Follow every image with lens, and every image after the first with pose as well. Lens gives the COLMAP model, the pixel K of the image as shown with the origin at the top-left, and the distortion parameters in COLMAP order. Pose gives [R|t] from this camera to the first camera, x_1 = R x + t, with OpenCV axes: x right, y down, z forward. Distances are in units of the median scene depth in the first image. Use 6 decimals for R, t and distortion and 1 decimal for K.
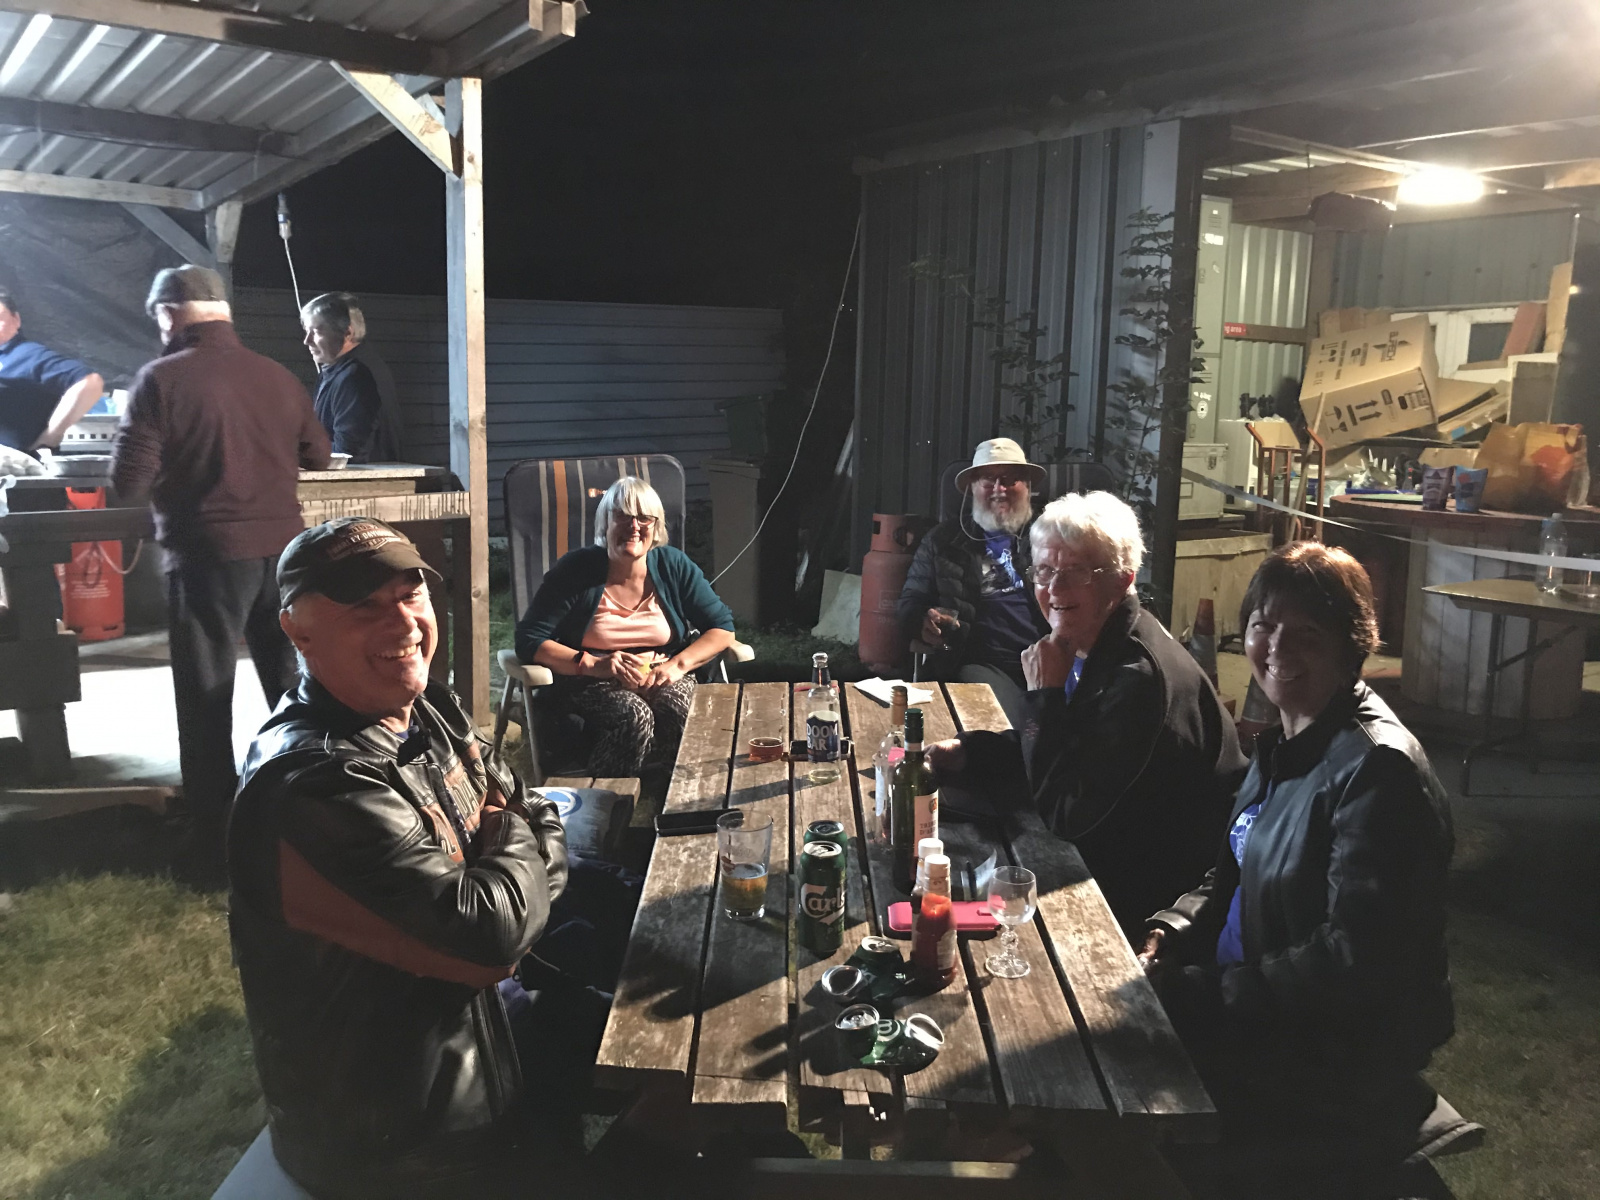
lens RADIAL K [[1305.0, 0, 800.0], [0, 1305.0, 600.0], [0, 0, 1]] dist [0.042807, -0.056269]
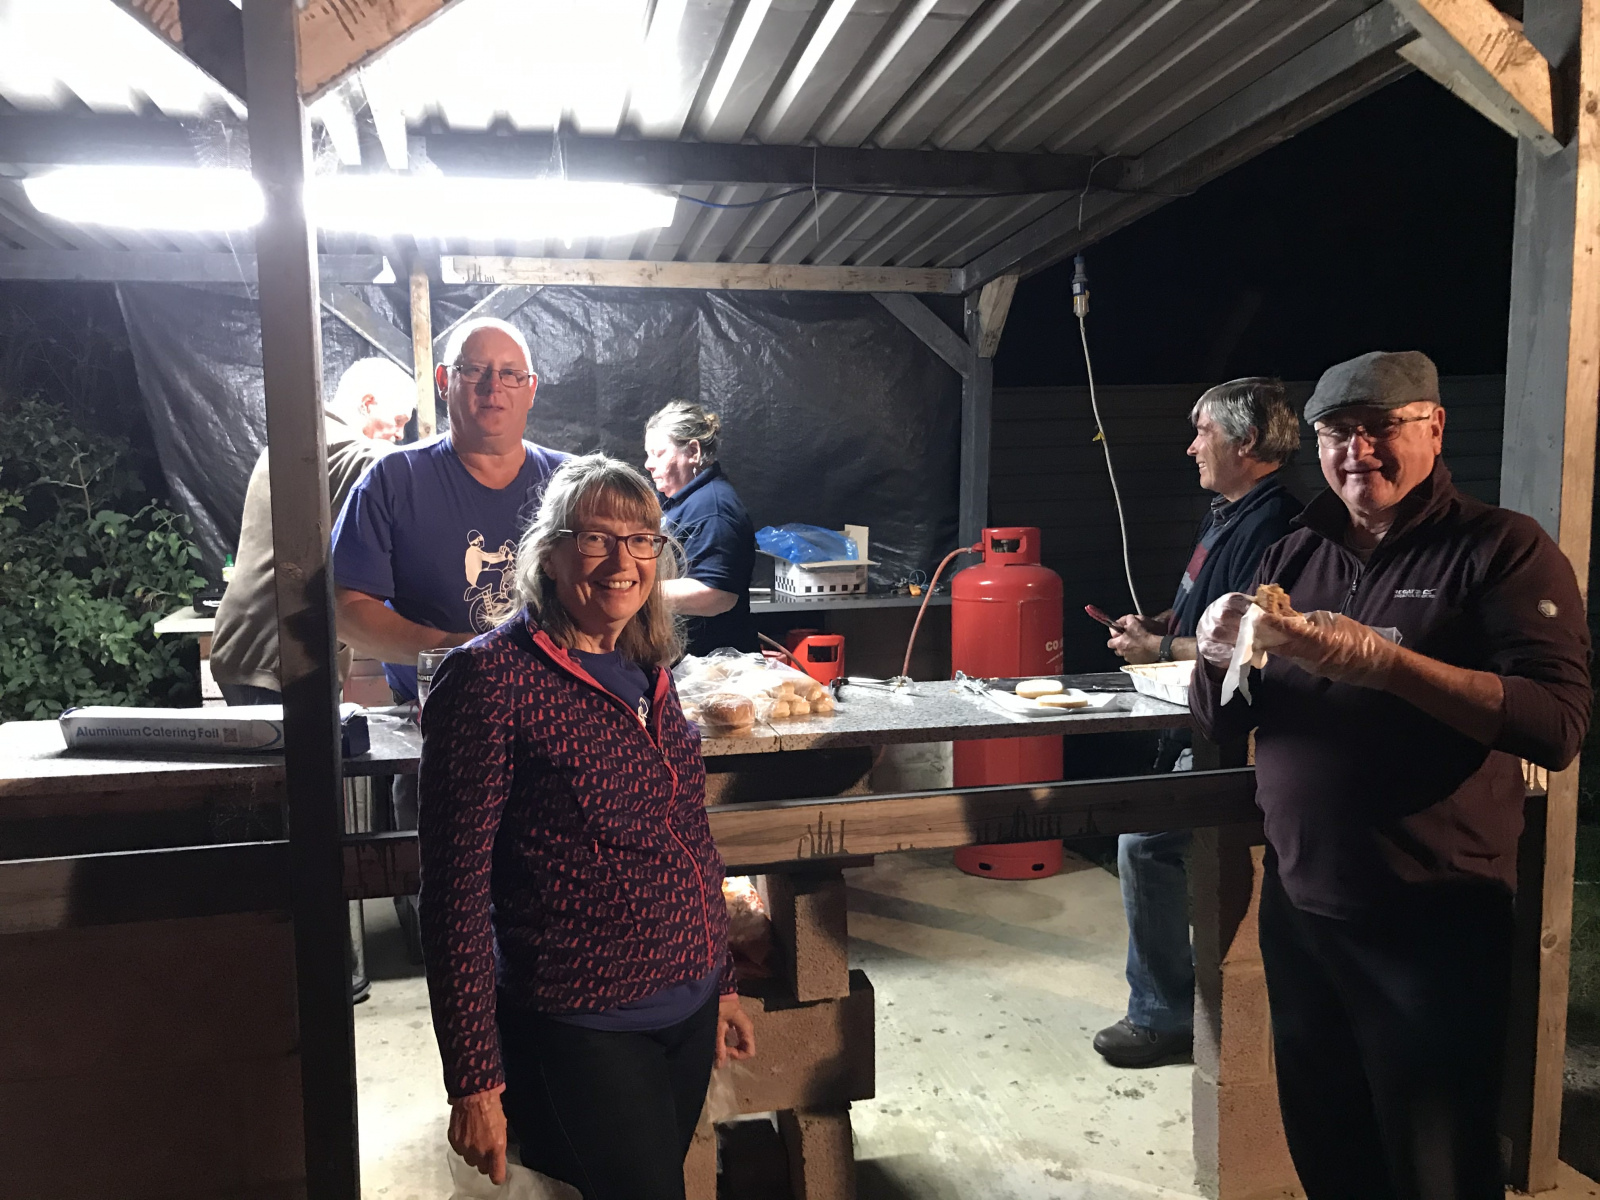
lens RADIAL K [[1321.3, 0, 800.0], [0, 1321.3, 600.0], [0, 0, 1]] dist [0.003952, 0.005349]
pose [[0.895759, -0.001360, -0.444538, -0.207728], [-0.024931, 0.998268, -0.053290, -0.076479], [0.443840, 0.058818, 0.894173, 0.289653]]
